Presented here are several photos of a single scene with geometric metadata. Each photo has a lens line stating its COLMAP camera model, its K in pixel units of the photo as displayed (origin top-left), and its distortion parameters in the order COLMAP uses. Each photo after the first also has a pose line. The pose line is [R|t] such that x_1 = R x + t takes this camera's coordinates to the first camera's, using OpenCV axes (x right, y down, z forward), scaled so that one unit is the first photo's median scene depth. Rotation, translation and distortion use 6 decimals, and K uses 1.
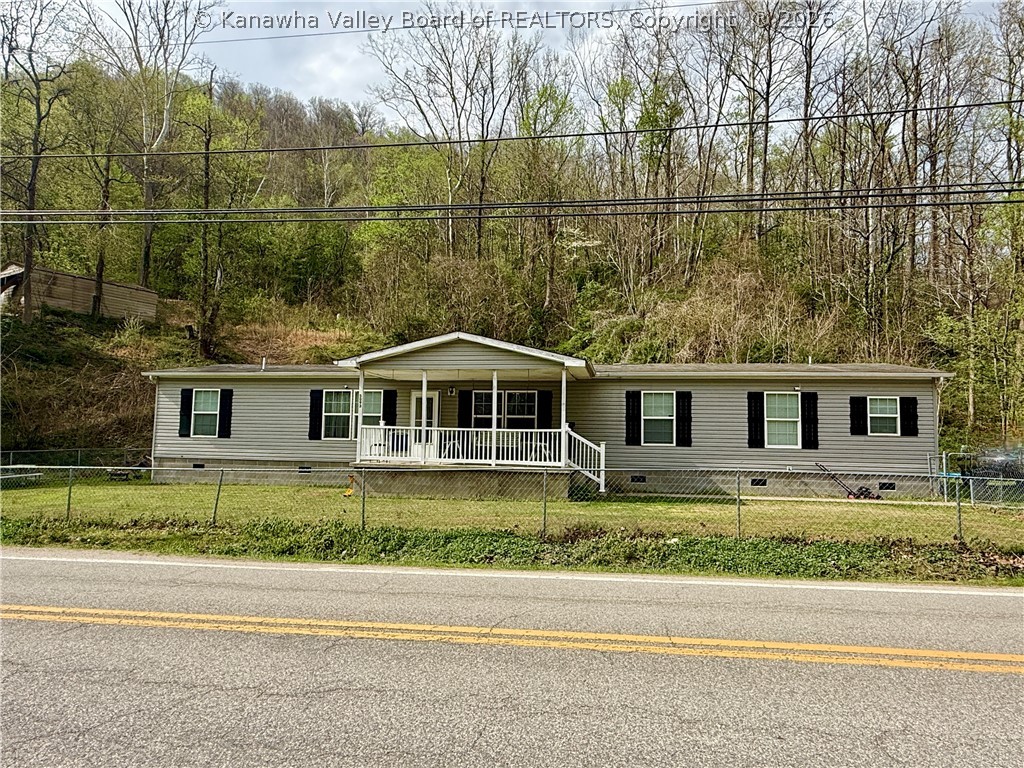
lens RADIAL K [[640.4, 0, 510.7], [0, 640.4, 387.4], [0, 0, 1]] dist [-0.001810, 0.001894]
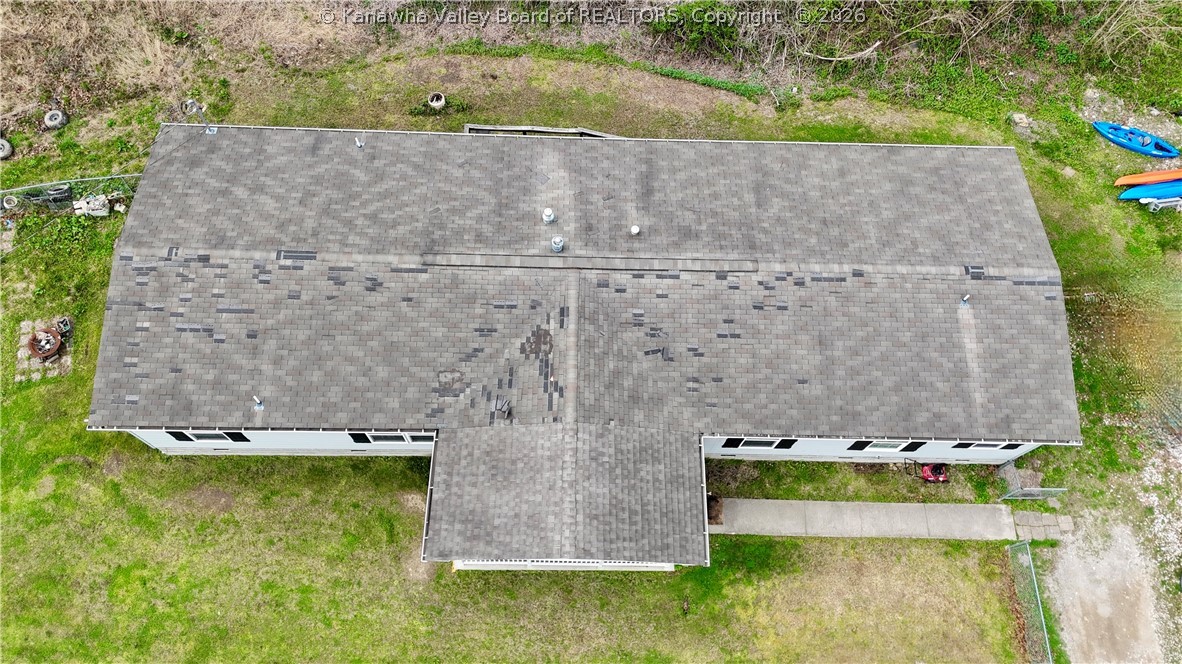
lens RADIAL K [[869.0, 0, 590.7], [0, 869.0, 331.4], [0, 0, 1]] dist [0.047631, -0.032548]
pose [[0.986037, -0.143398, 0.084668, -0.096766], [-0.036738, 0.308587, 0.950486, -1.204281], [-0.162426, -0.940325, 0.299010, 0.836706]]
